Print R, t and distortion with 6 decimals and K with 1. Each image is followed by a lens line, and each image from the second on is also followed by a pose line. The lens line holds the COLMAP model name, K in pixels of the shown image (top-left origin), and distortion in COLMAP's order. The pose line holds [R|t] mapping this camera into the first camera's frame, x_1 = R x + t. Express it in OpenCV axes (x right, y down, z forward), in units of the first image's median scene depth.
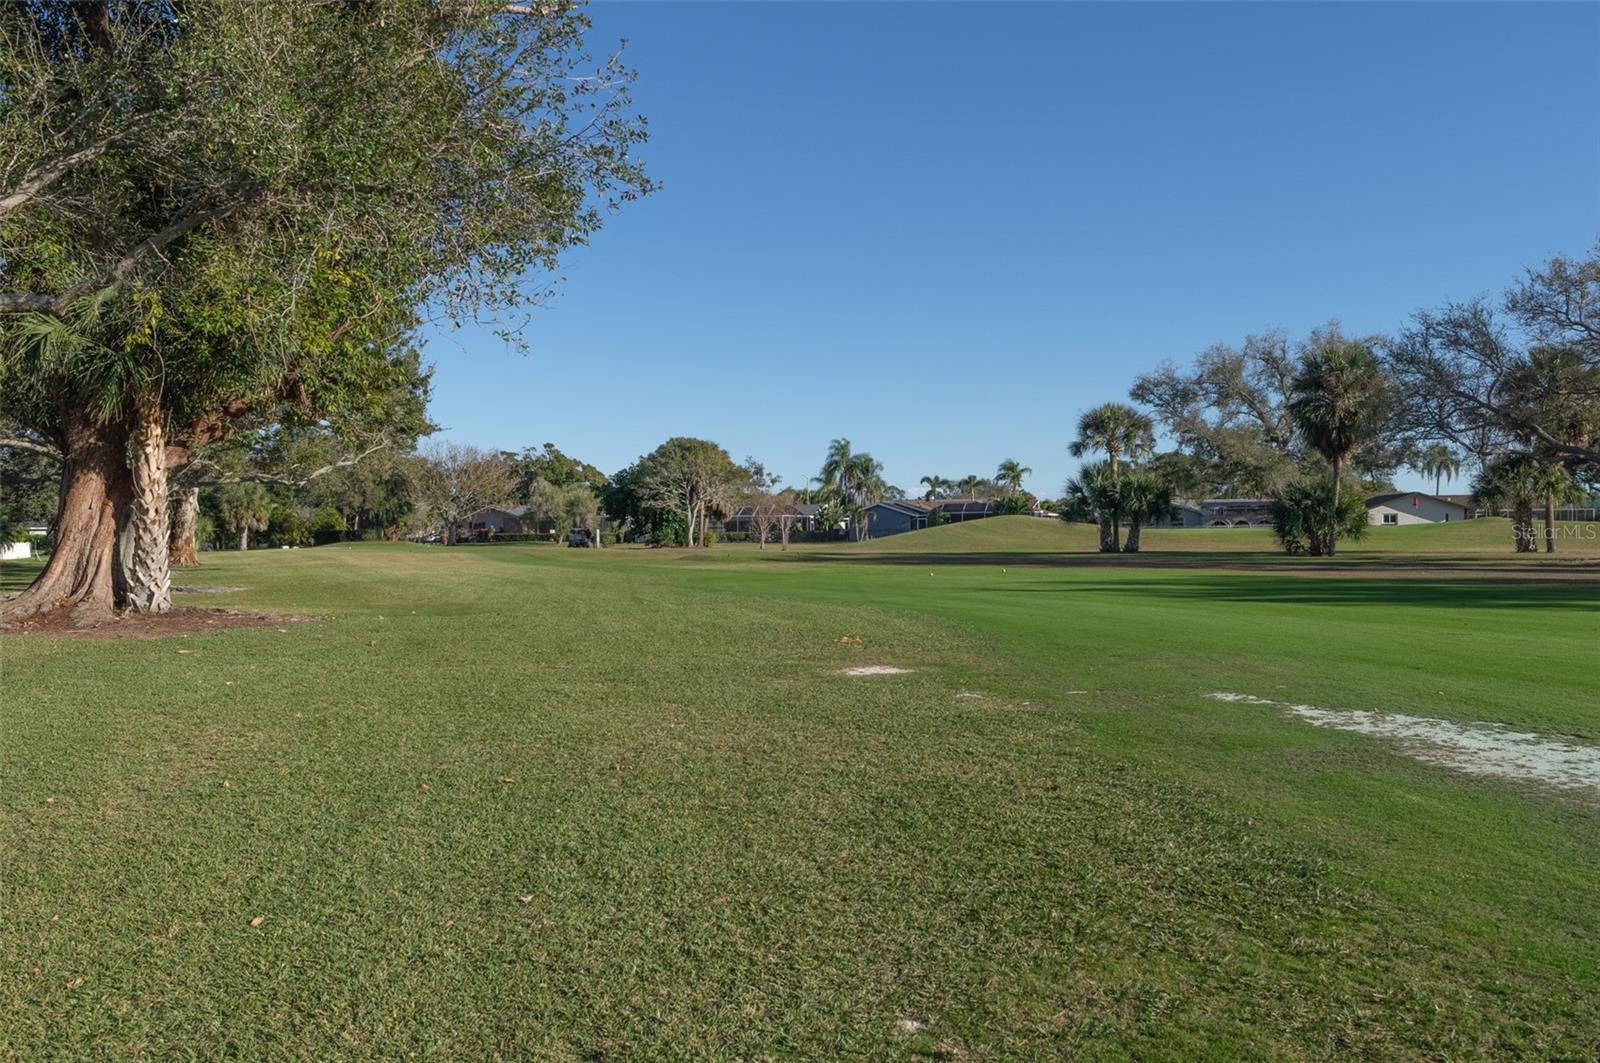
lens RADIAL K [[1246.7, 0, 807.0], [0, 1246.7, 534.3], [0, 0, 1]] dist [-0.005047, 0.008412]
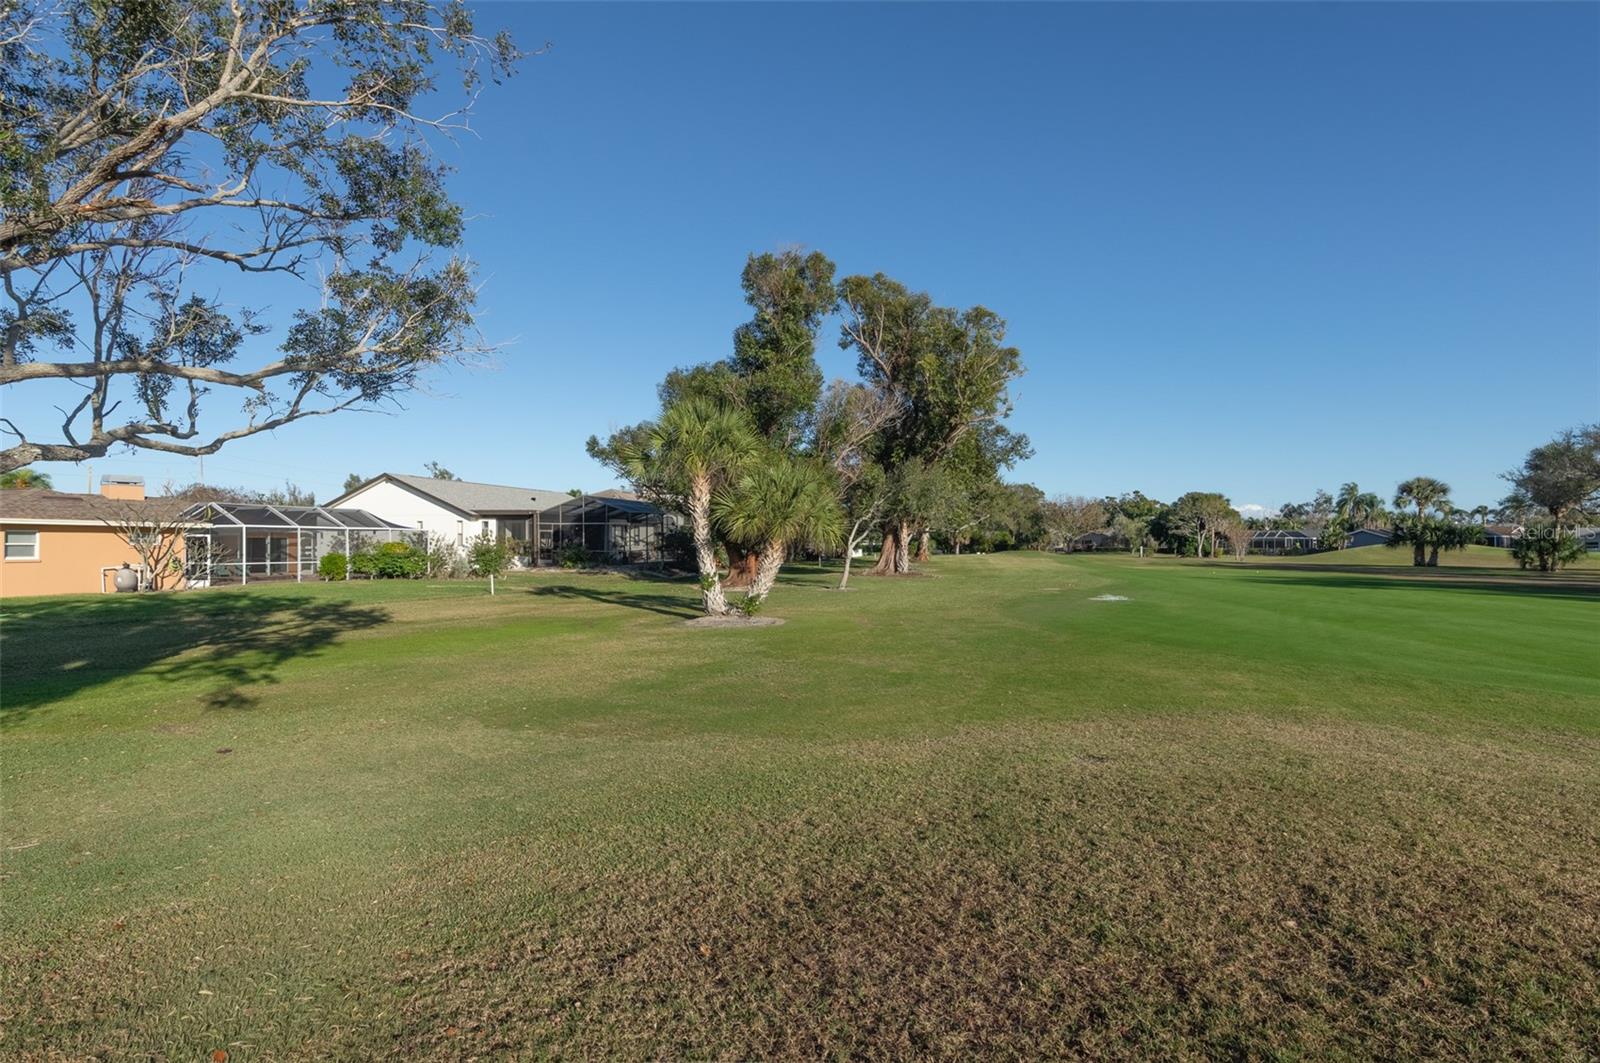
lens RADIAL K [[832.0, 0, 803.0], [0, 832.0, 538.0], [0, 0, 1]] dist [-0.002183, 0.000612]
pose [[0.813182, 0.006012, -0.581979, 0.114457], [-0.010676, 0.999932, -0.004587, -0.004691], [0.581912, 0.009944, 0.813191, -0.202735]]
